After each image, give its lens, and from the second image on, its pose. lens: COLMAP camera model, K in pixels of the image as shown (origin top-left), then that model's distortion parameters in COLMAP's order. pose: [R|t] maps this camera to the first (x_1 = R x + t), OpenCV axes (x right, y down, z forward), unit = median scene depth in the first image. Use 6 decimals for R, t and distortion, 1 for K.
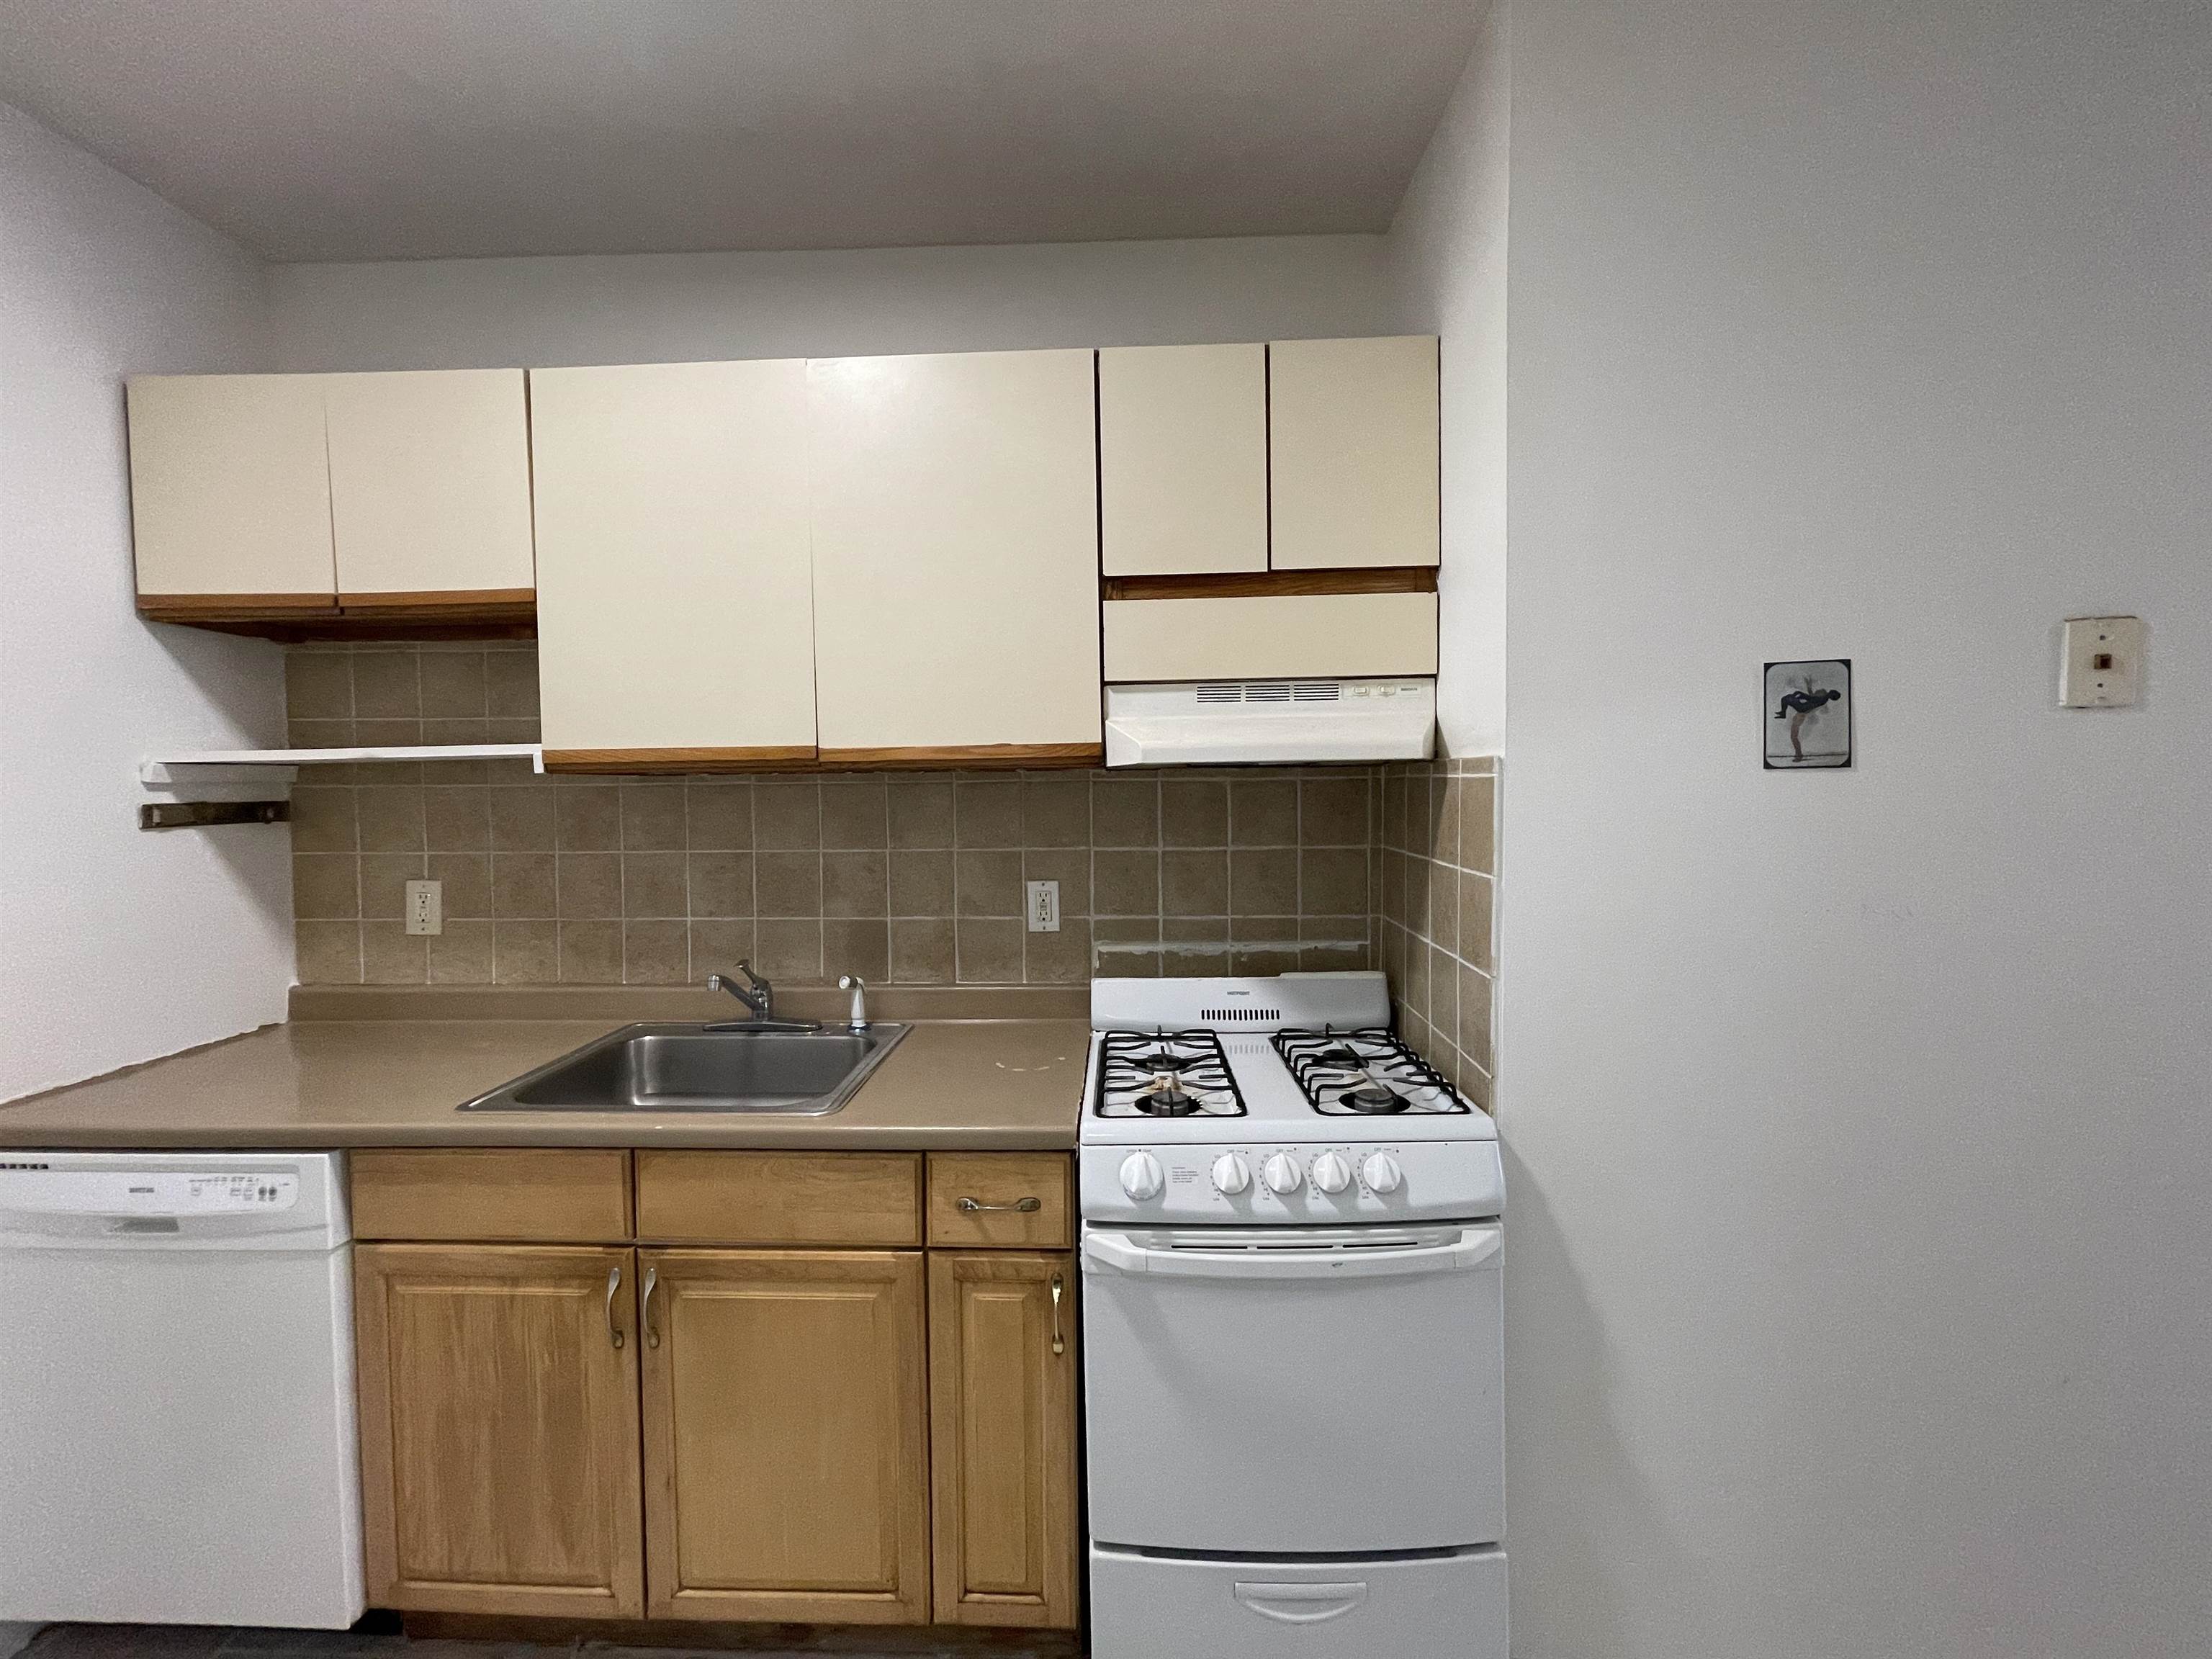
lens RADIAL K [[895.6, 0, 1108.7], [0, 895.6, 821.6], [0, 0, 1]] dist [-0.001976, 0.002170]
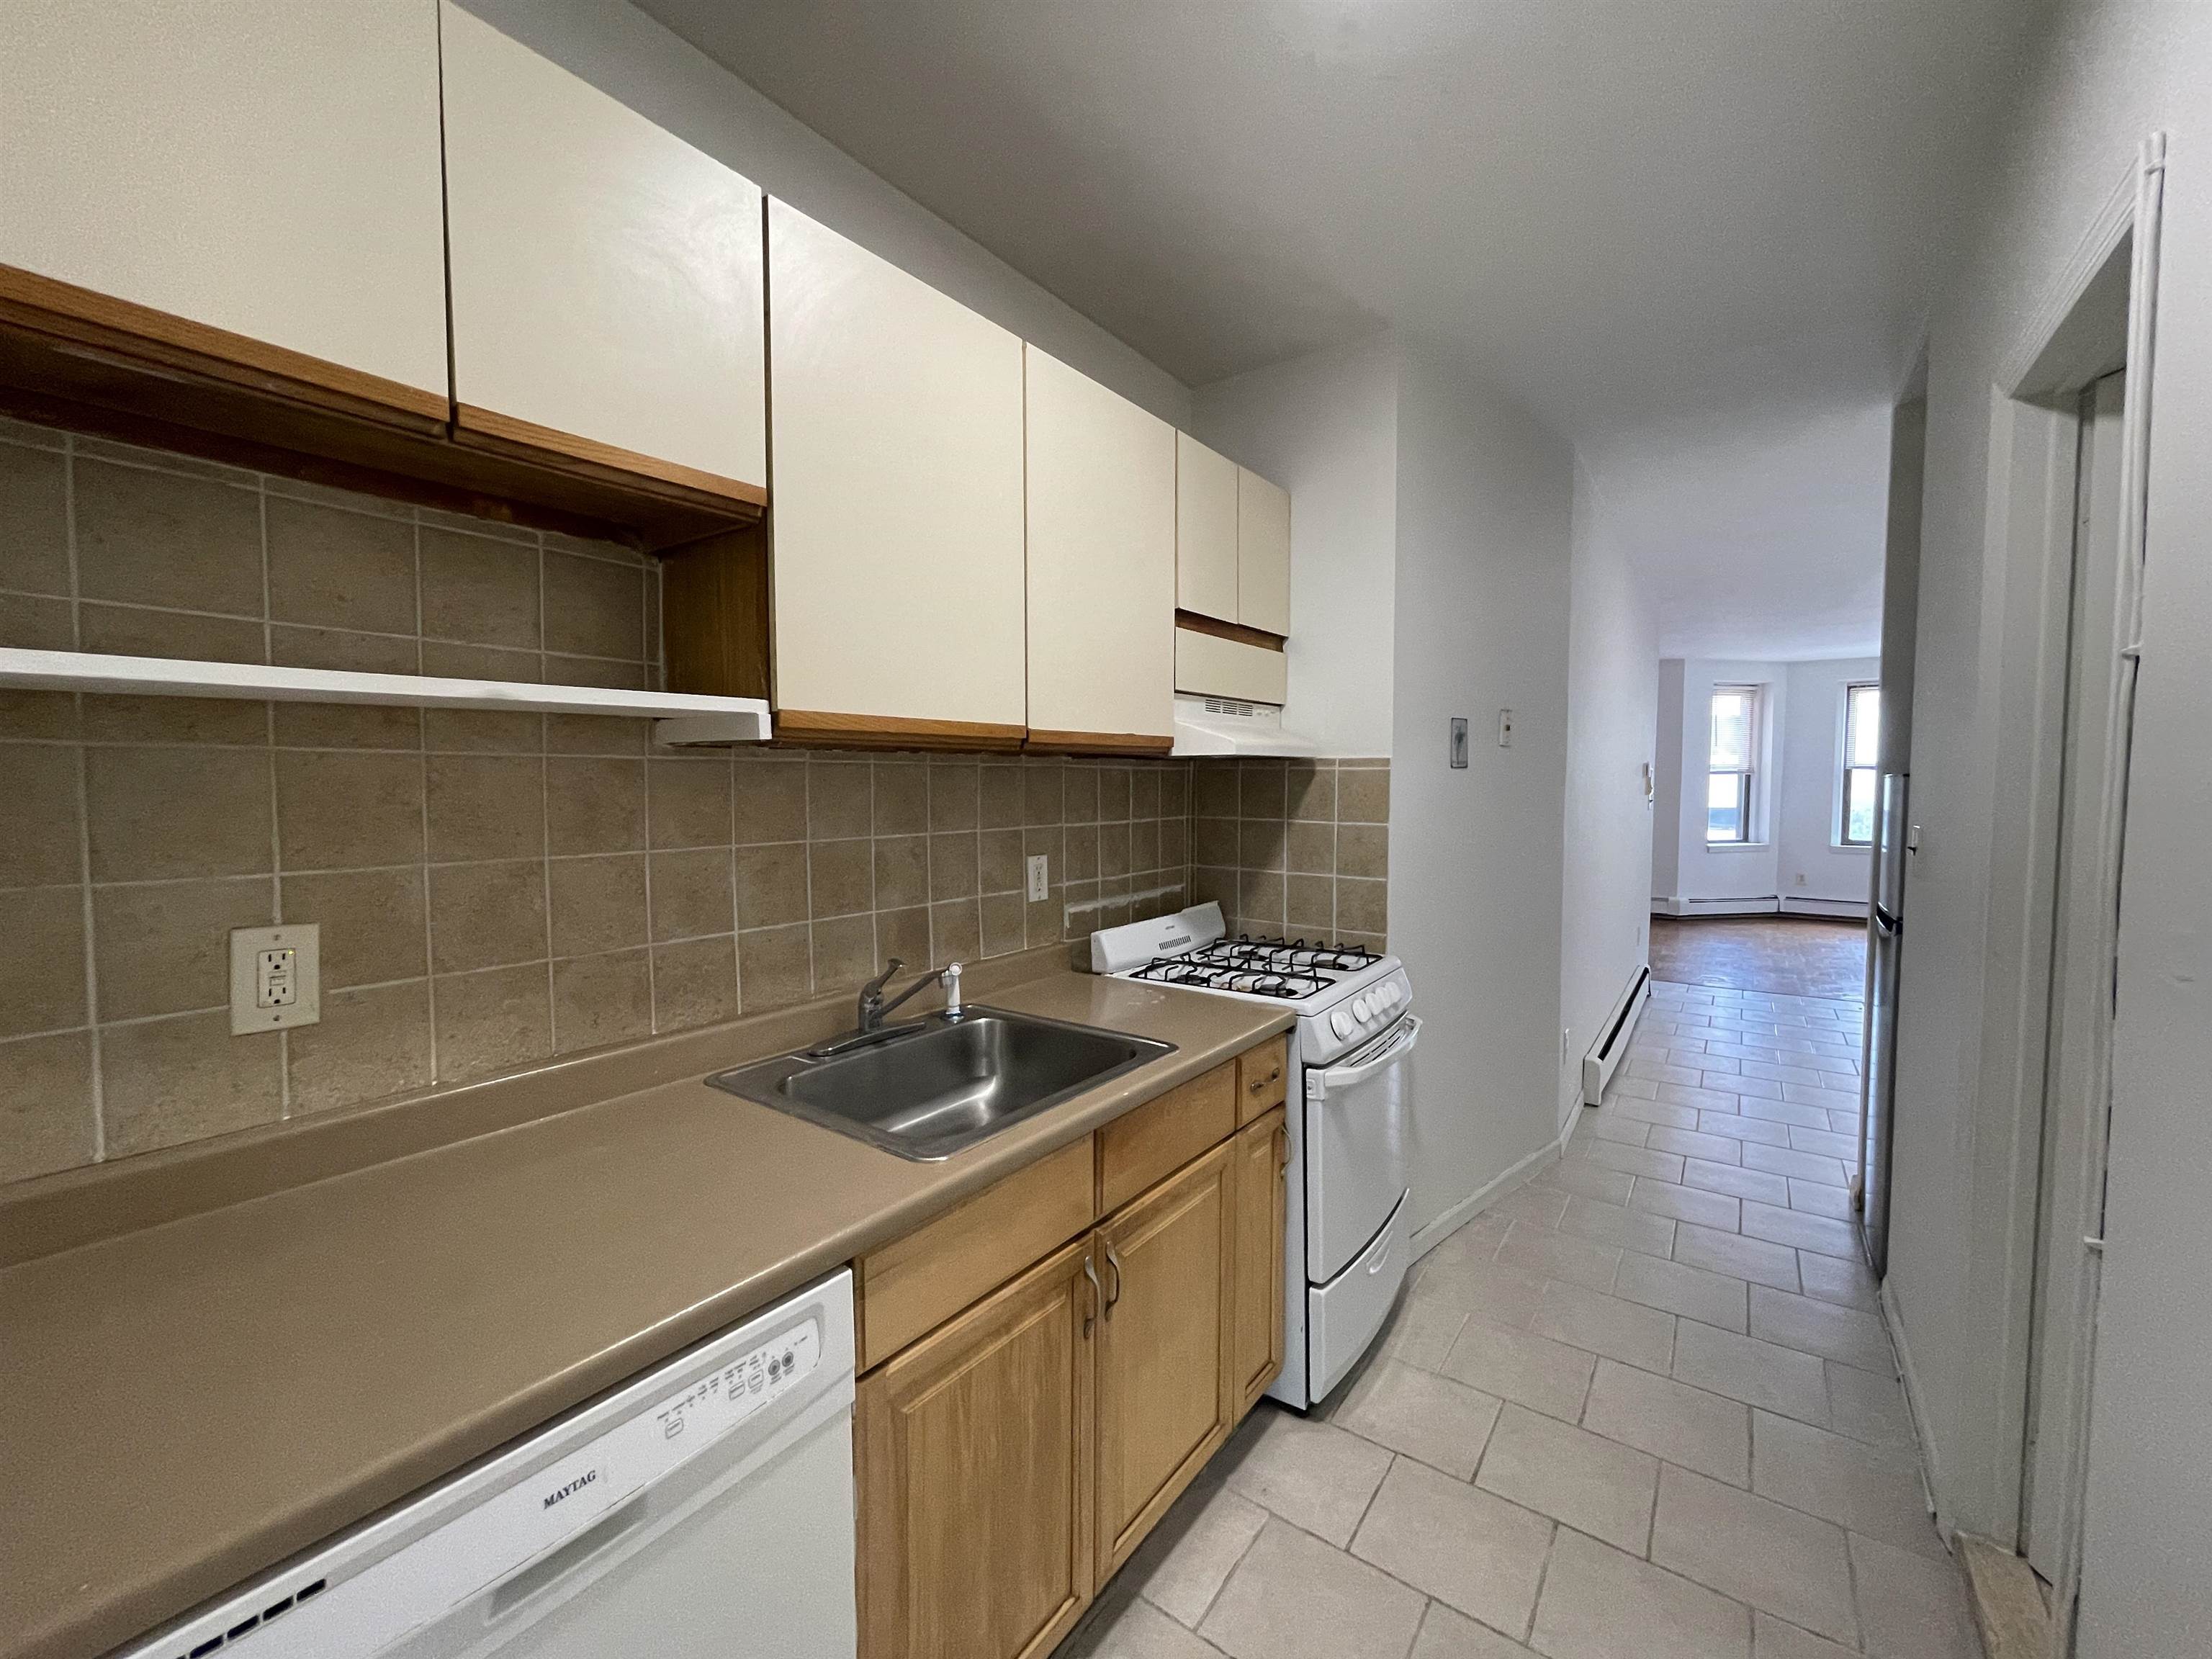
lens RADIAL K [[895.6, 0, 1085.7], [0, 895.6, 822.9], [0, 0, 1]] dist [-0.001976, 0.002170]
pose [[0.572290, -0.029213, 0.819531, -0.964610], [0.025868, 0.999511, 0.017565, 0.007836], [-0.819643, 0.011147, 0.572765, 0.315600]]
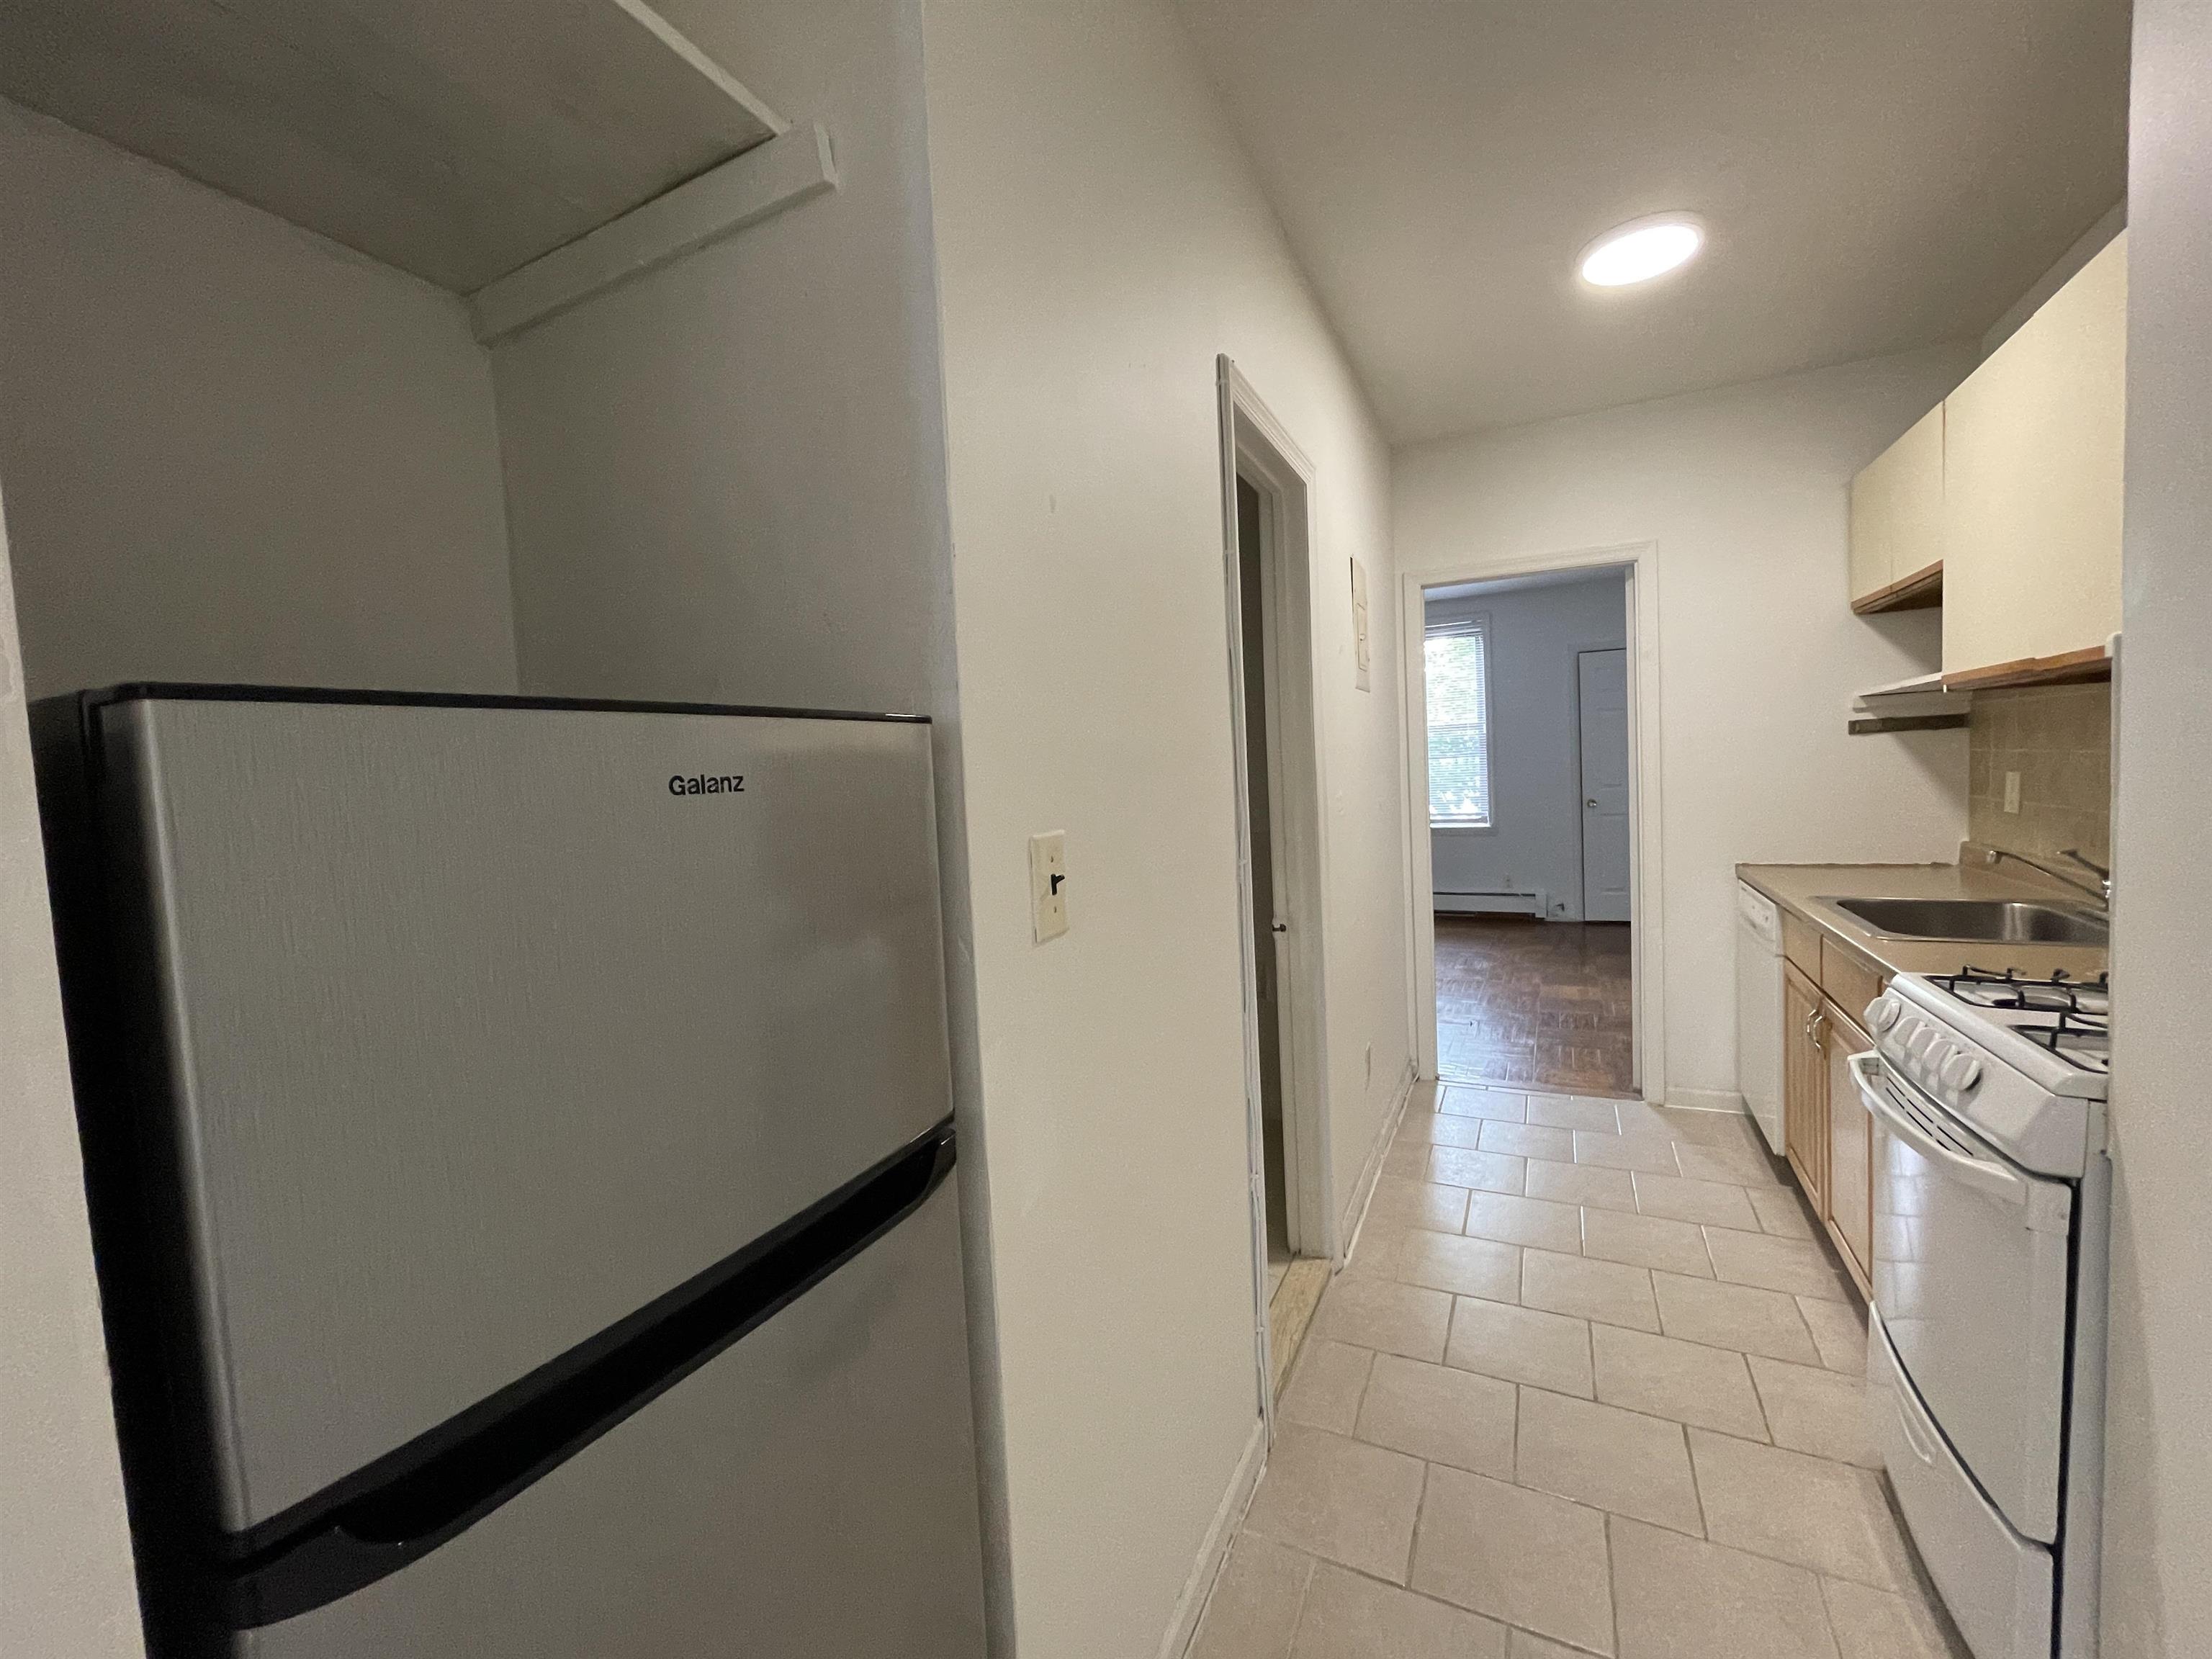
lens RADIAL K [[895.6, 0, 1108.7], [0, 895.6, 825.8], [0, 0, 1]] dist [-0.001976, 0.002170]
pose [[-0.410107, 0.091266, -0.907460, 1.028111], [0.017275, 0.995579, 0.092321, 0.000179], [0.911874, 0.022185, -0.409870, 0.342695]]
